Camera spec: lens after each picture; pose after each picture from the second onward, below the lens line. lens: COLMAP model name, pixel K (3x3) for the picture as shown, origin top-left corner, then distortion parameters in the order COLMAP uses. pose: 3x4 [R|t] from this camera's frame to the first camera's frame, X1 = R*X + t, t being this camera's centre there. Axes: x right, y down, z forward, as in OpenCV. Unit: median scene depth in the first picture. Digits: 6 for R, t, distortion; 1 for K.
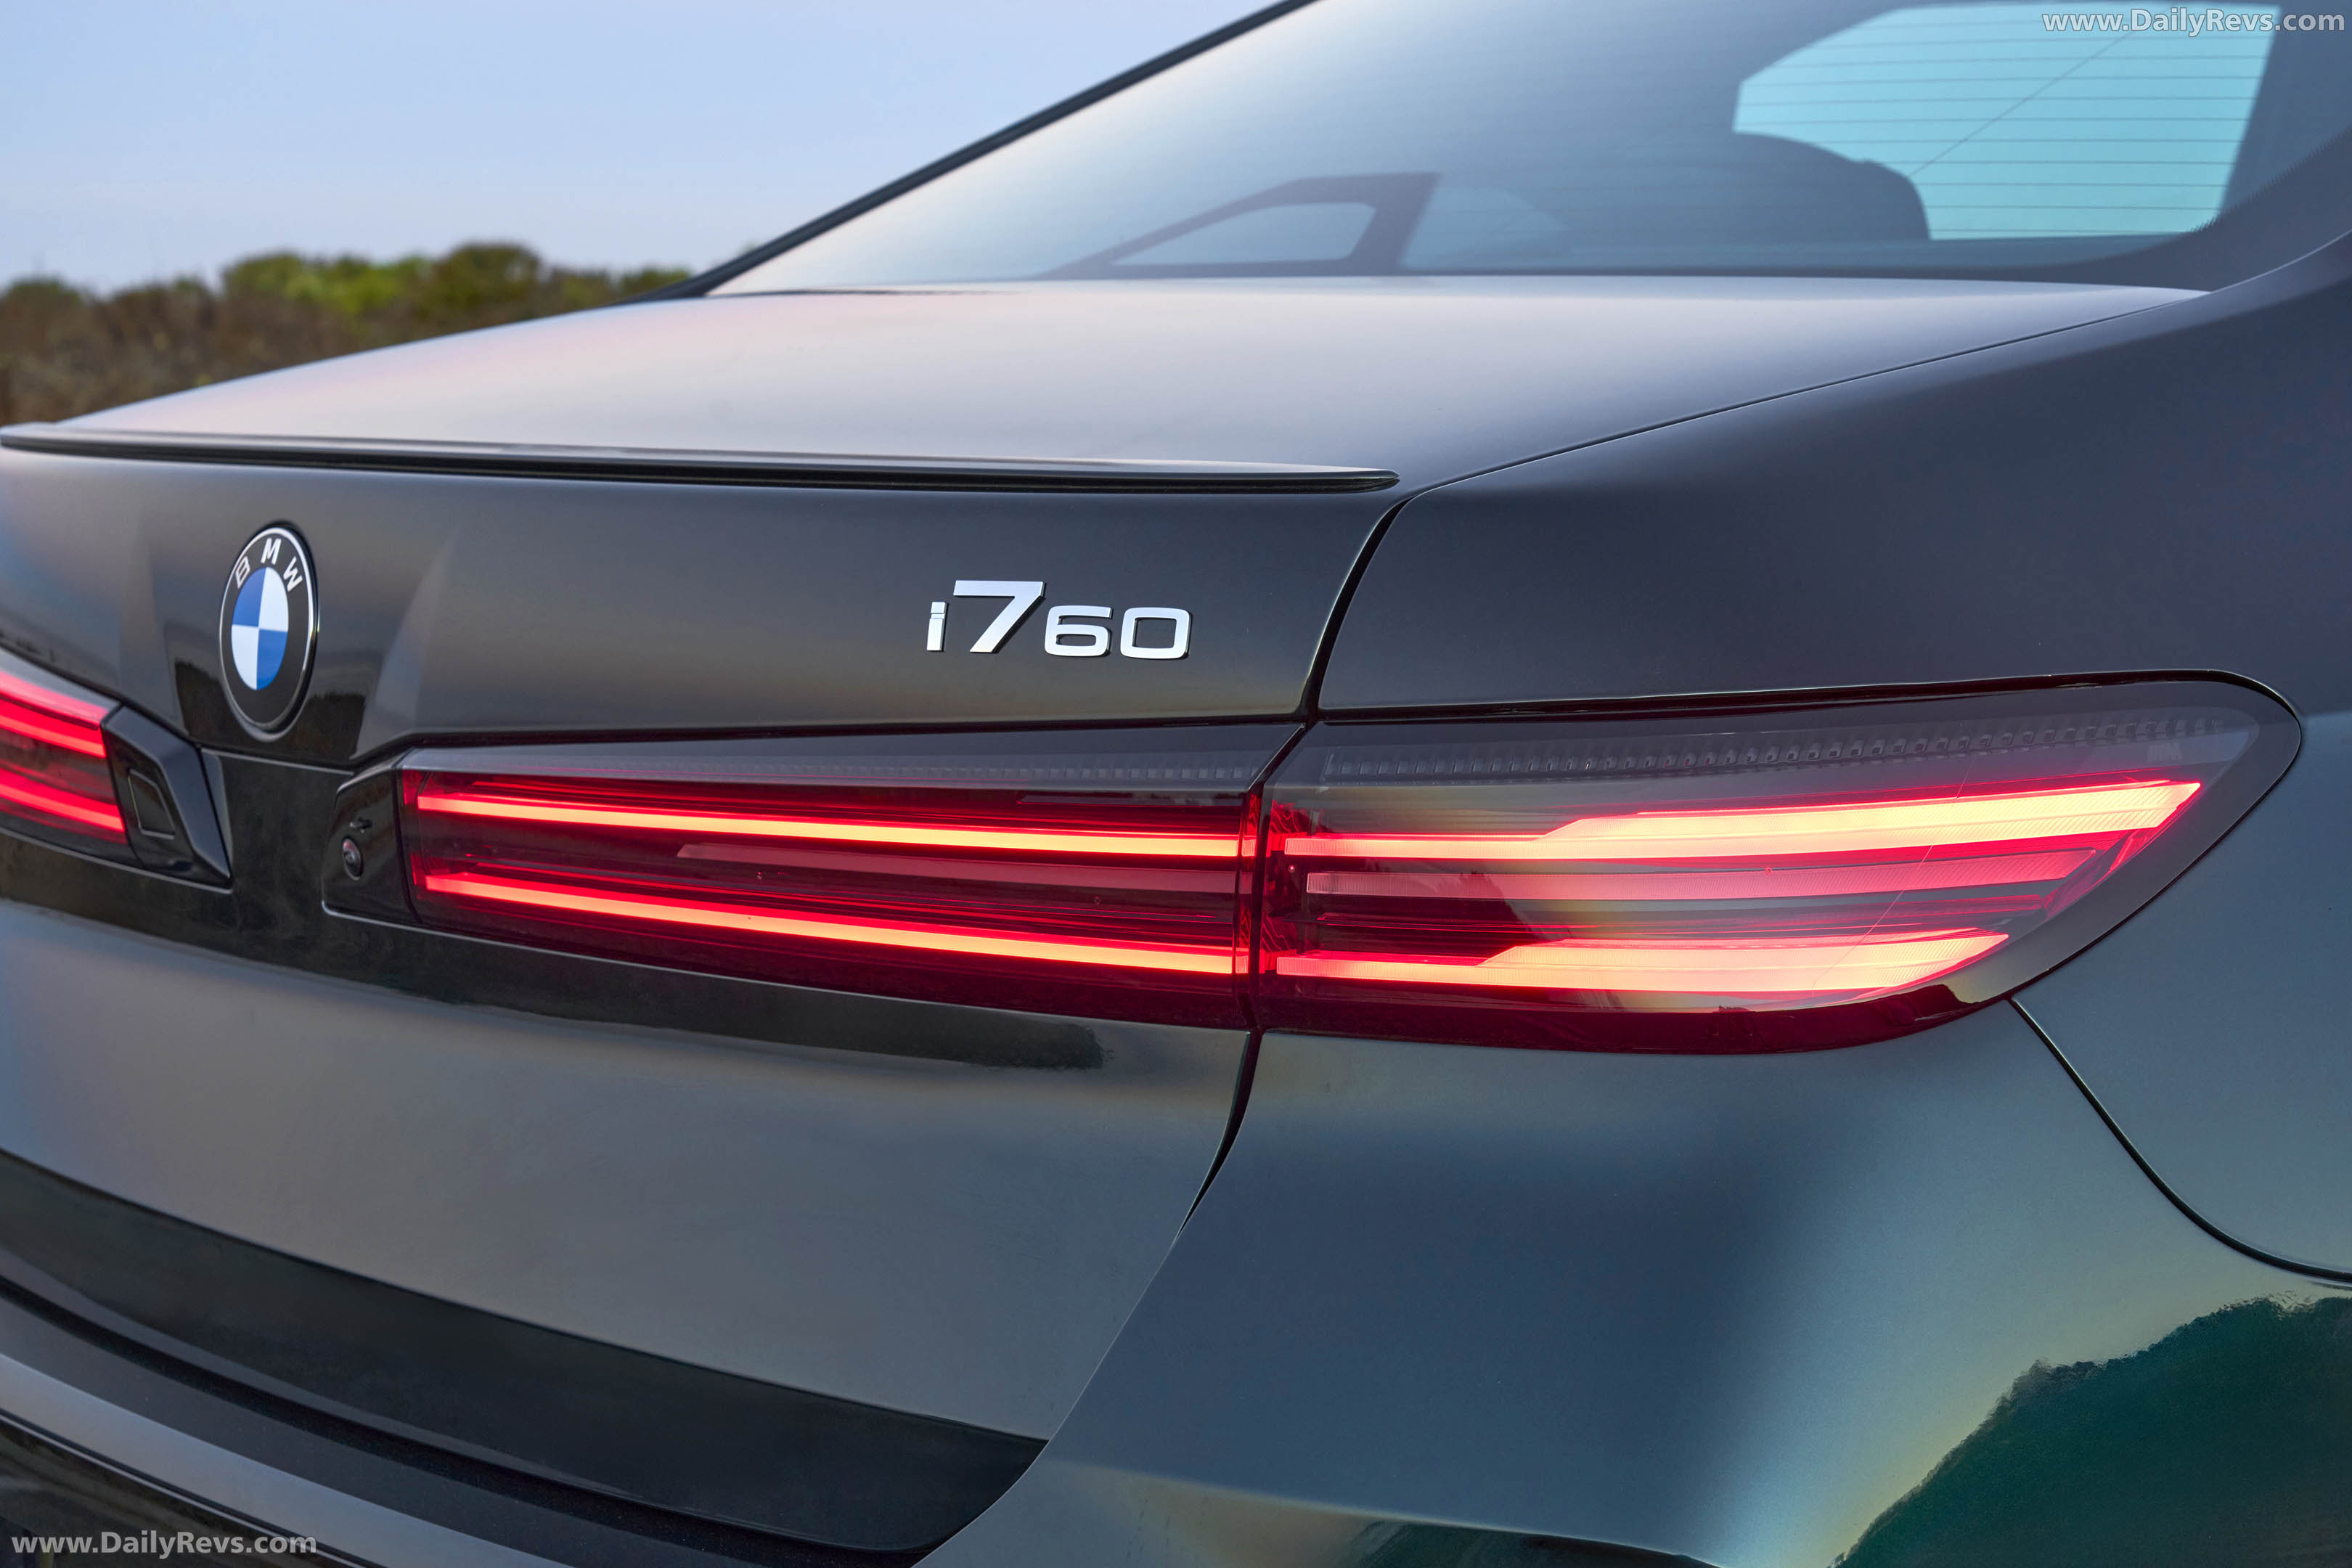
lens RADIAL K [[4997.3, 0, 1175.7], [0, 4997.3, 710.0], [0, 0, 1]] dist [-0.077071, -0.123190]
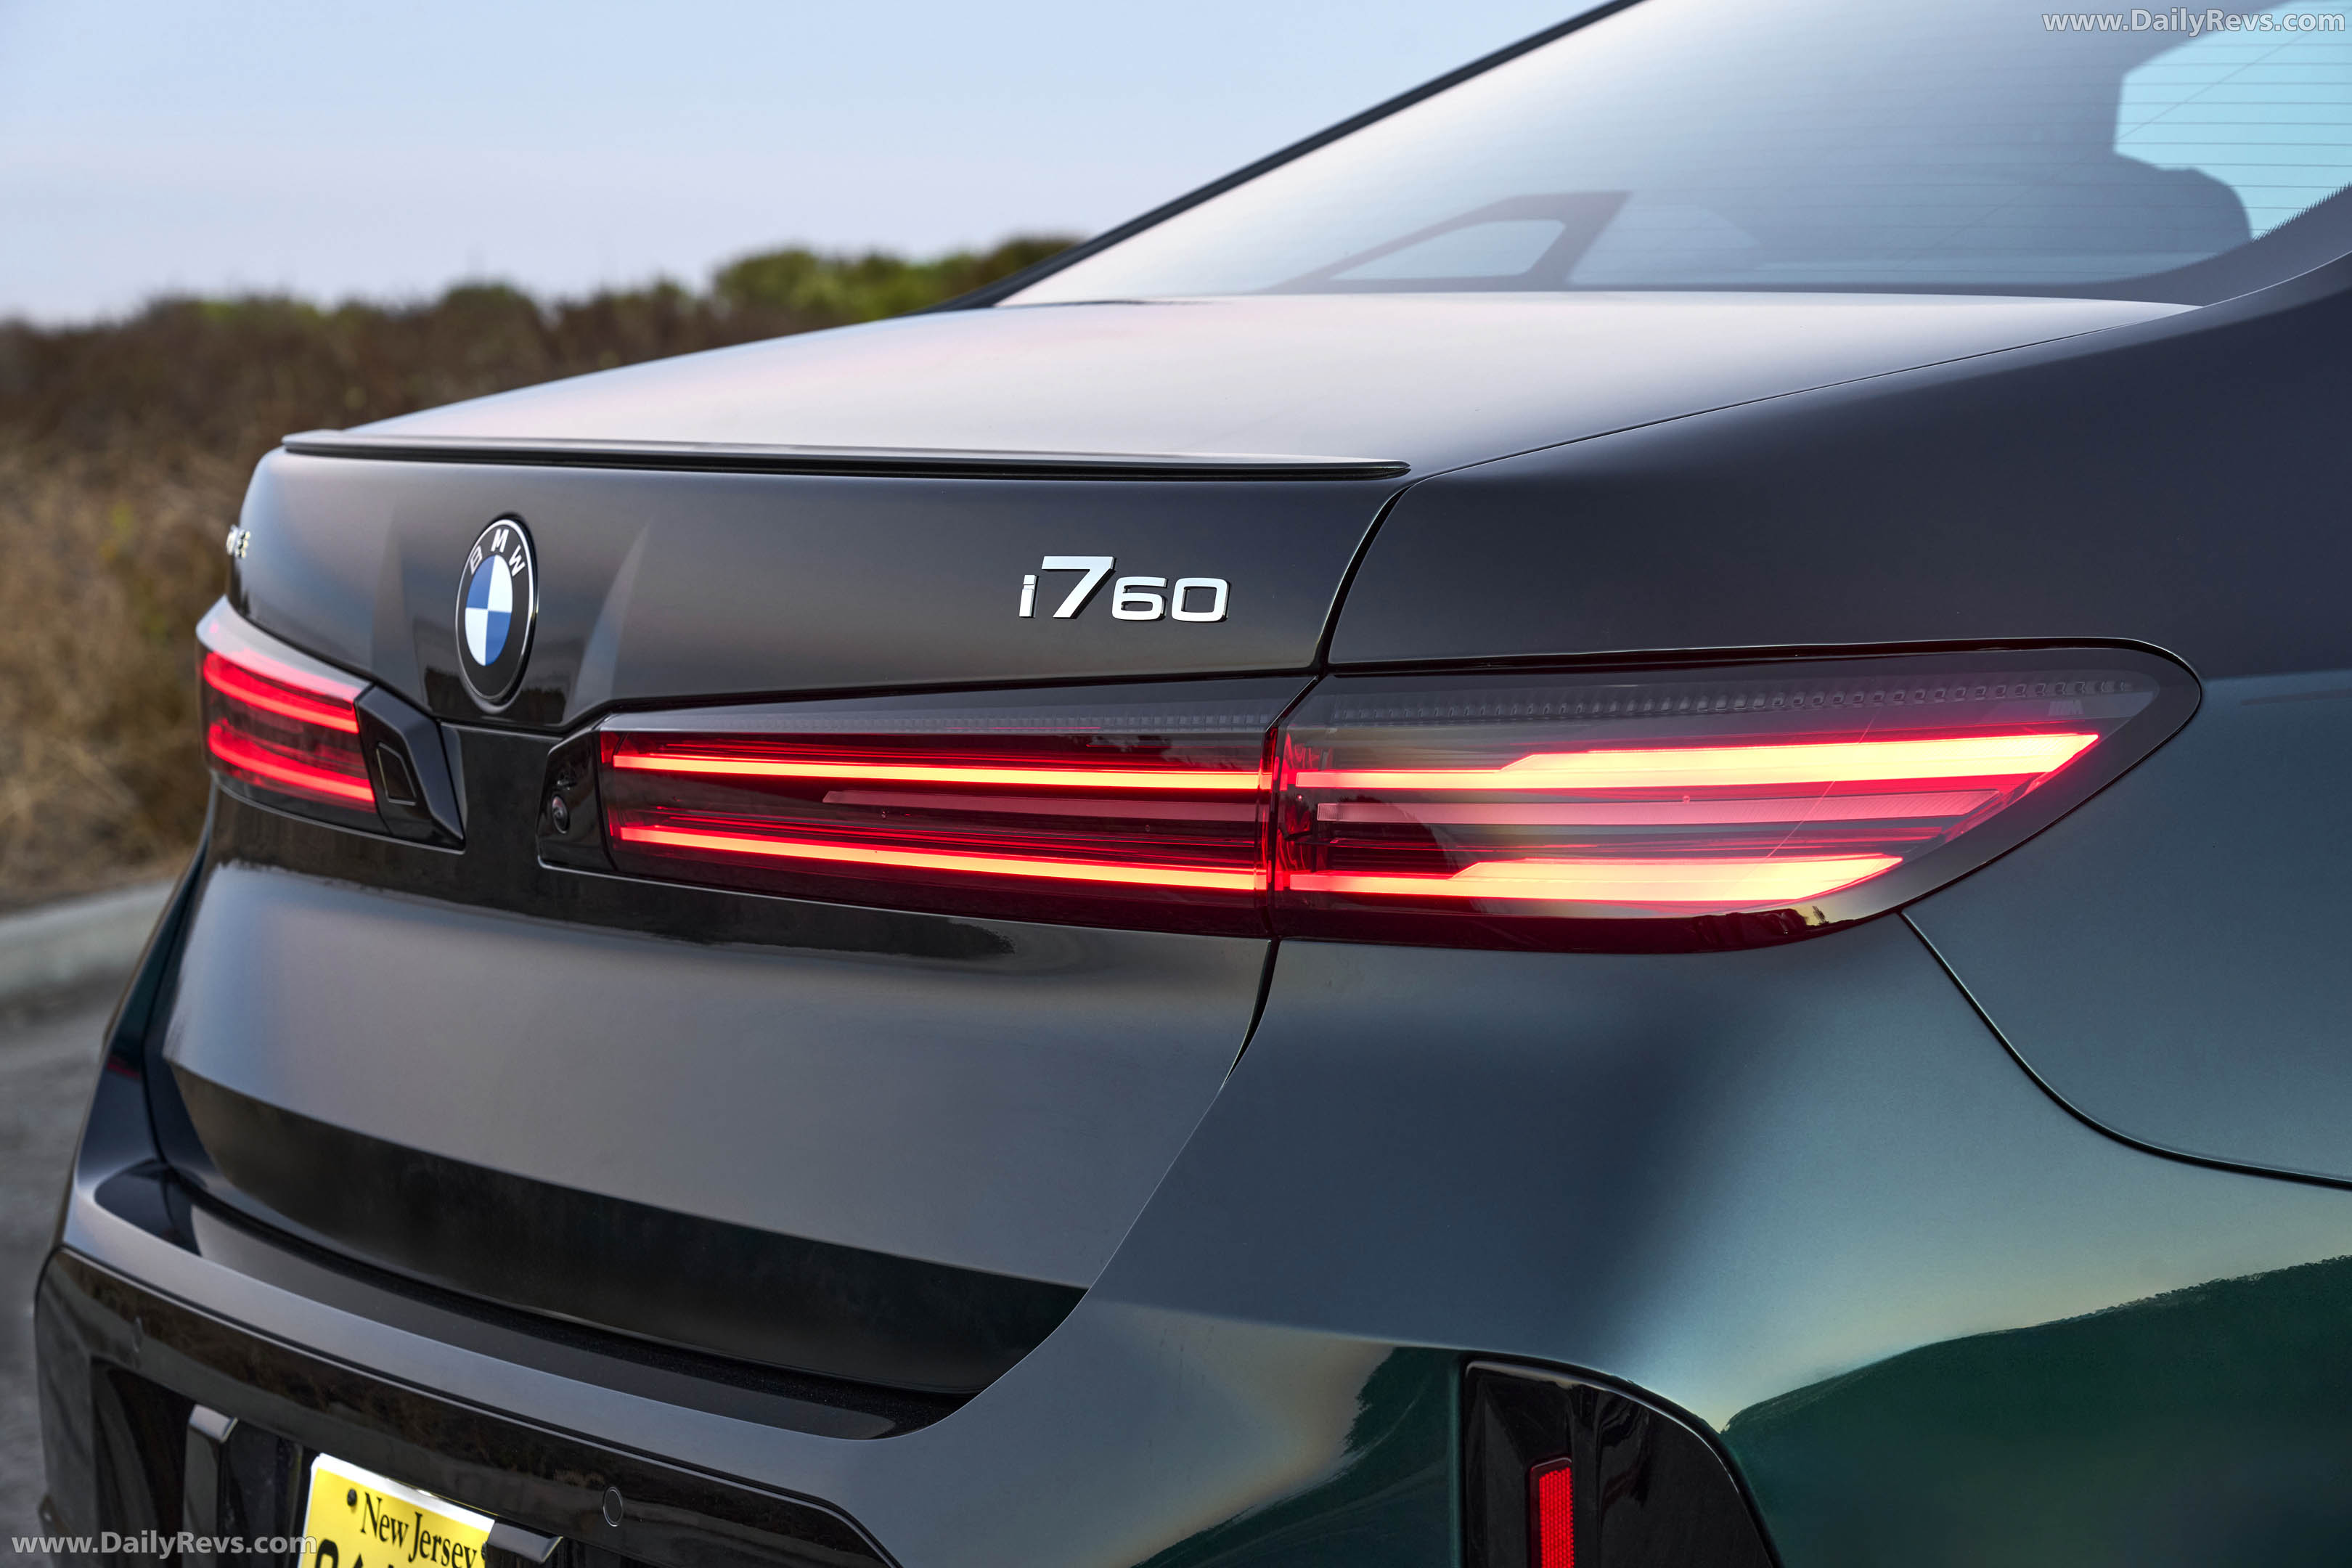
lens RADIAL K [[6631.3, 0, 1176.0], [0, 6631.3, 784.0], [0, 0, 1]] dist [-0.059715, -0.273609]
pose [[0.992600, 0.009415, -0.121064, 0.172240], [-0.010714, 0.999892, -0.010080, 0.041855], [0.120956, 0.011302, 0.992593, -0.517791]]
